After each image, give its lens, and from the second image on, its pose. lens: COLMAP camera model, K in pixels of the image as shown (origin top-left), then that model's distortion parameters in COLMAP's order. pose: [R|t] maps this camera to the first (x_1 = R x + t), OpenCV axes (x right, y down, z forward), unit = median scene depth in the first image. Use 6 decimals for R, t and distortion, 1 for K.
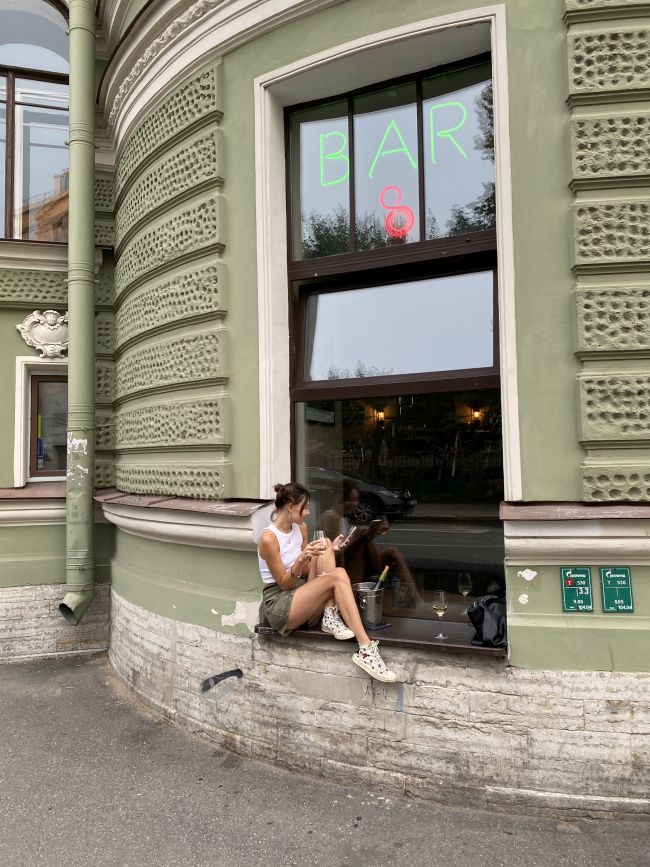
lens RADIAL K [[660.8, 0, 324.2], [0, 660.8, 431.7], [0, 0, 1]] dist [0.006780, 0.000235]
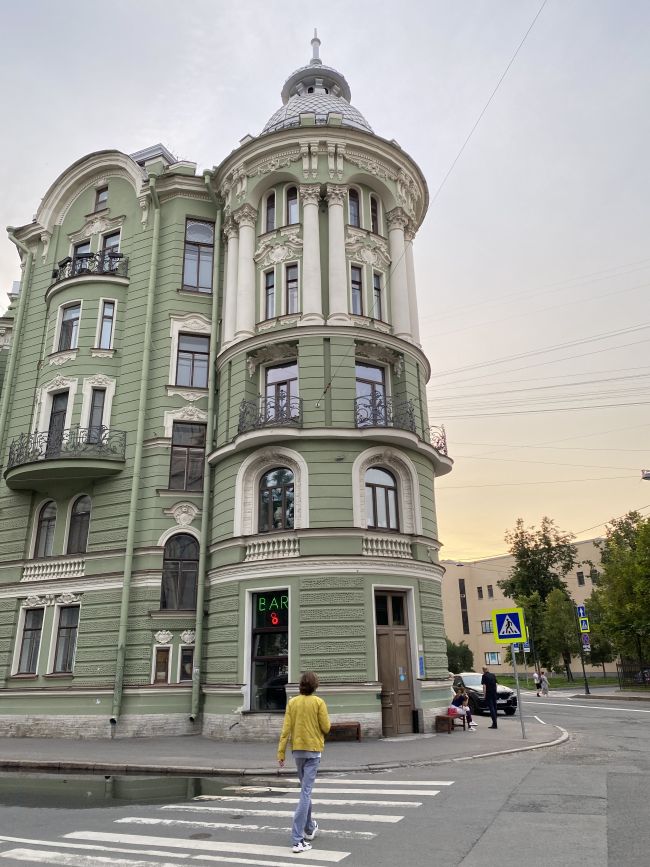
lens RADIAL K [[660.8, 0, 322.7], [0, 660.8, 434.5], [0, 0, 1]] dist [0.006780, 0.000235]
pose [[0.999538, -0.010996, -0.028334, 0.446820], [0.001952, 0.953558, -0.301204, -0.123528], [0.030331, 0.301010, 0.953139, -2.887612]]
